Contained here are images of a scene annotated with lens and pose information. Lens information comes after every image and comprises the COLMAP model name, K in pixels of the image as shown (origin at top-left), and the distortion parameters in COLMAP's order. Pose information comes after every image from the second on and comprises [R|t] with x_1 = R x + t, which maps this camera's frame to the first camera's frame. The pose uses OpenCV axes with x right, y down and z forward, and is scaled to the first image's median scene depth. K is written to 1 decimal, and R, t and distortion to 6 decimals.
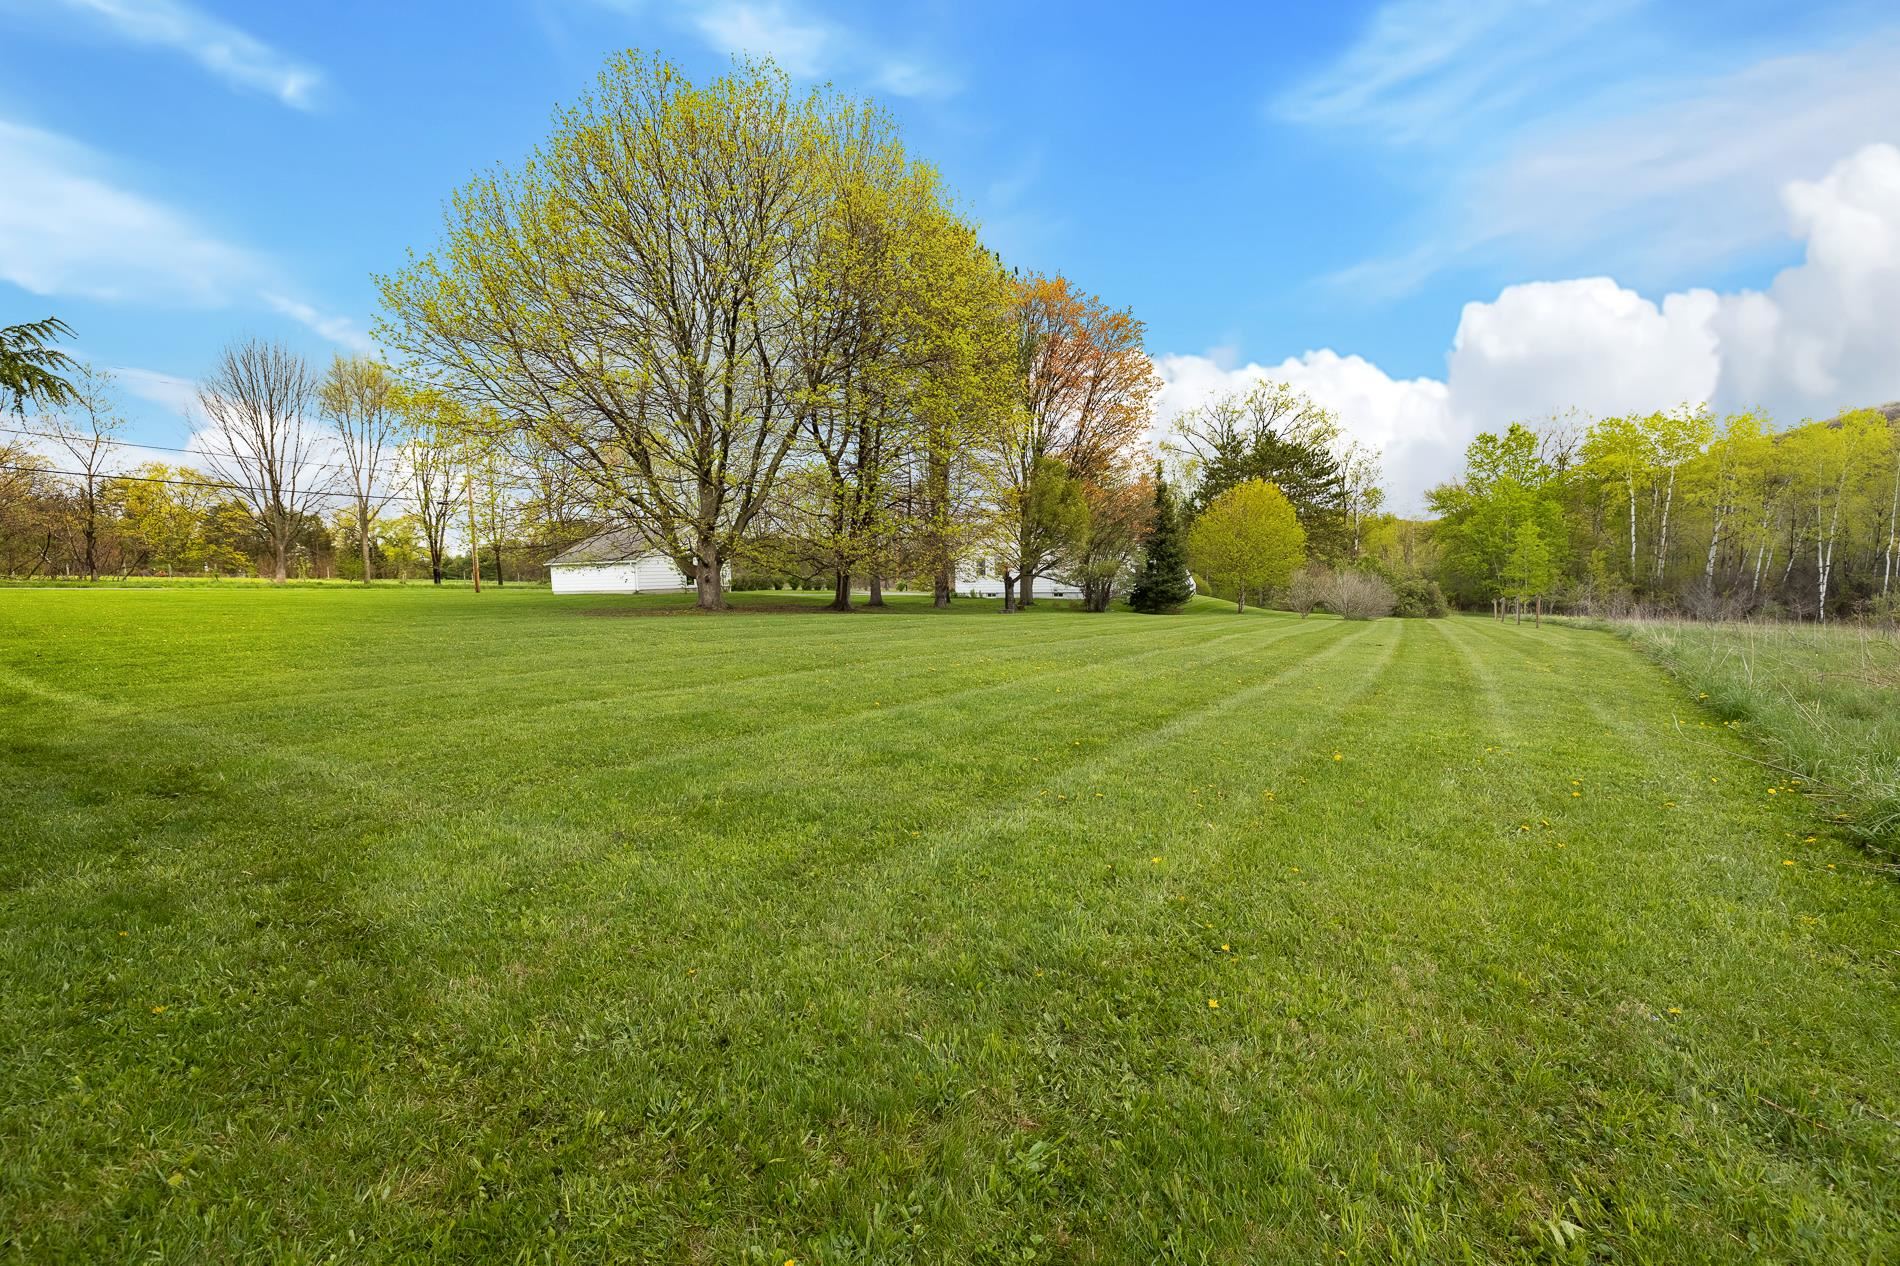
lens RADIAL K [[827.0, 0, 950.0], [0, 827.0, 633.0], [0, 0, 1]] dist [0.000320, 0.000004]
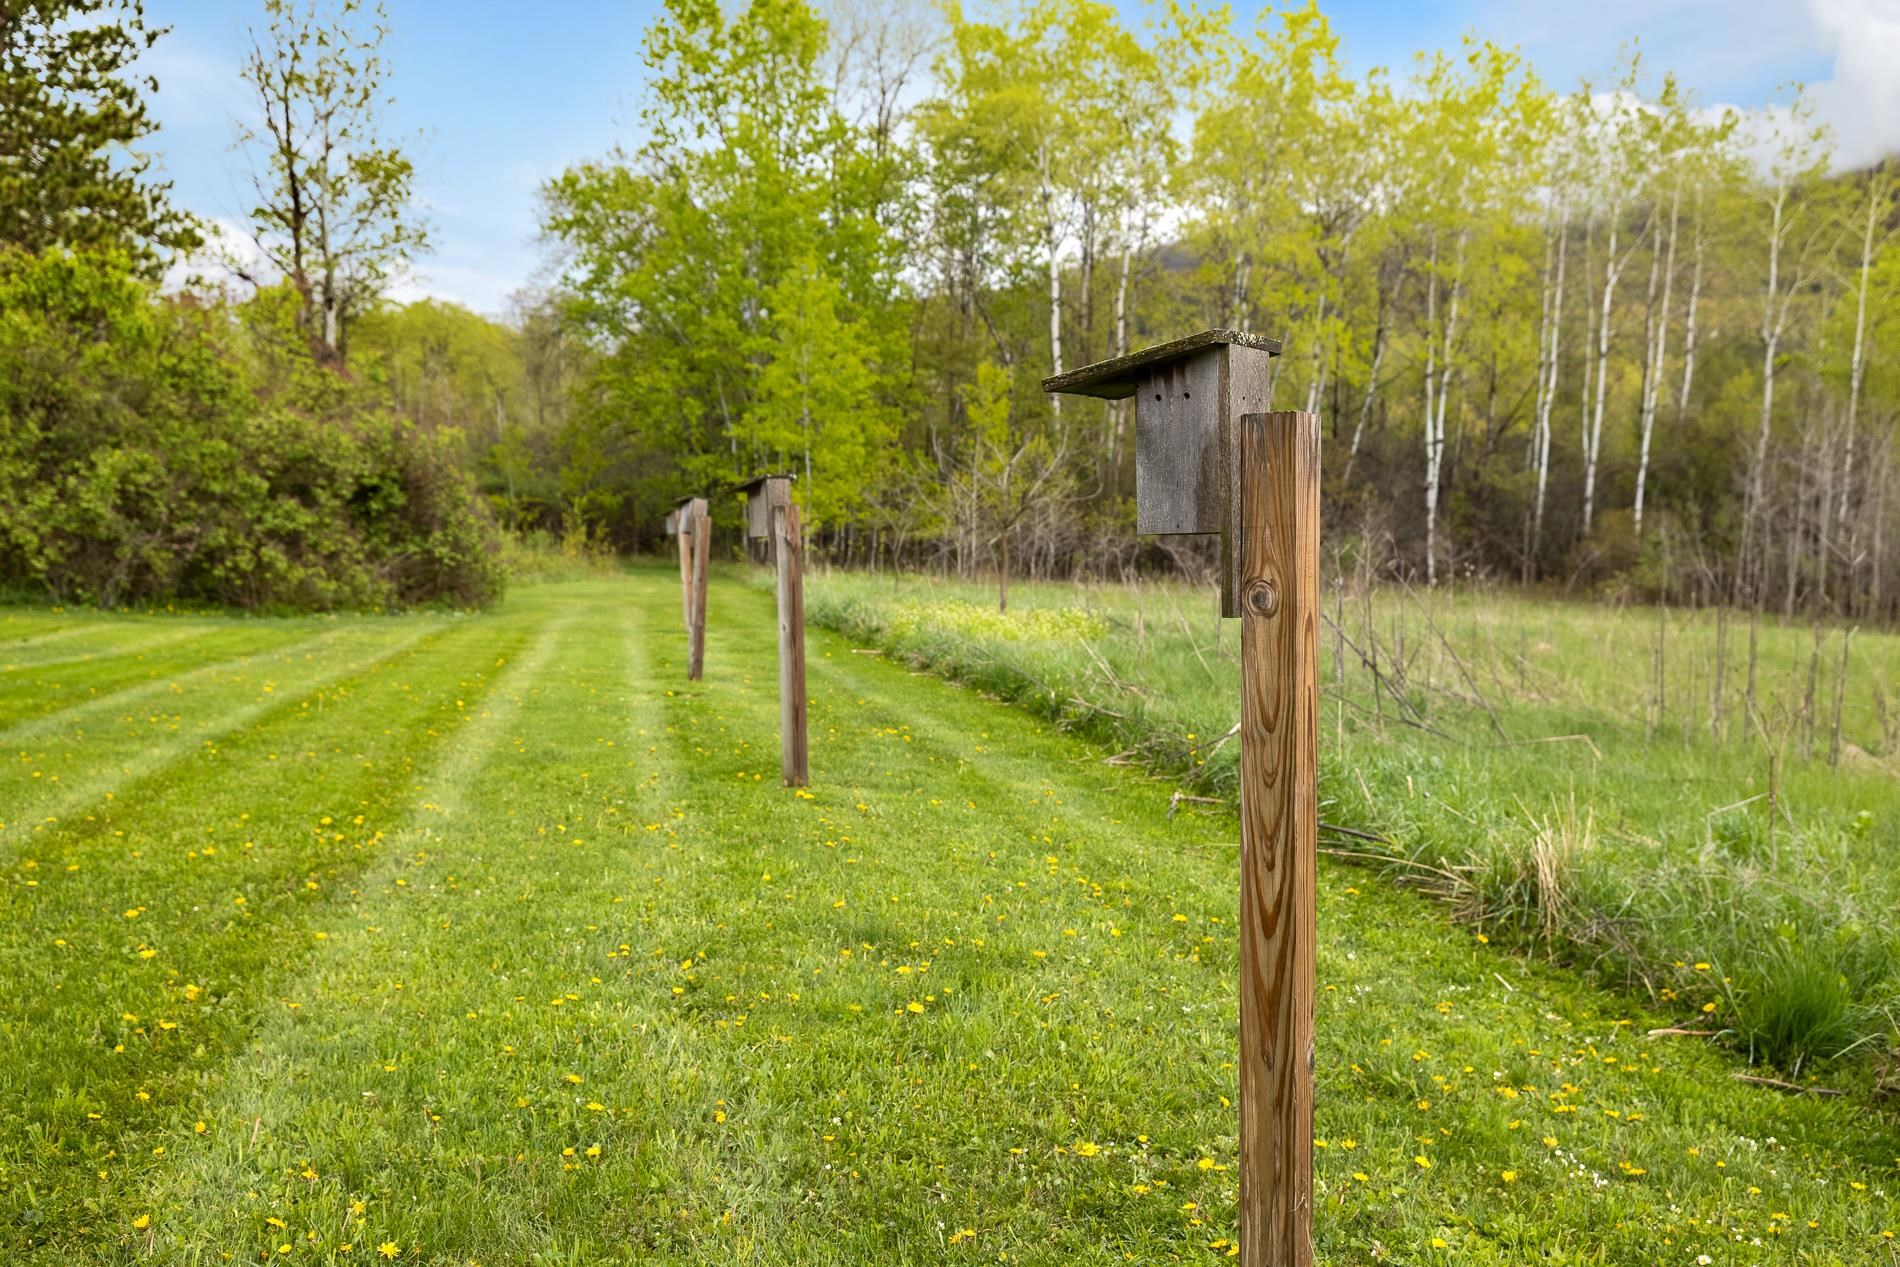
lens RADIAL K [[1908.2, 0, 950.0], [0, 1908.2, 633.5], [0, 0, 1]] dist [-0.000590, 0.000203]
pose [[0.769417, -0.029690, 0.638056, 0.275303], [0.017067, 0.999518, 0.025928, -0.014956], [-0.638519, -0.009060, 0.769553, 0.408448]]
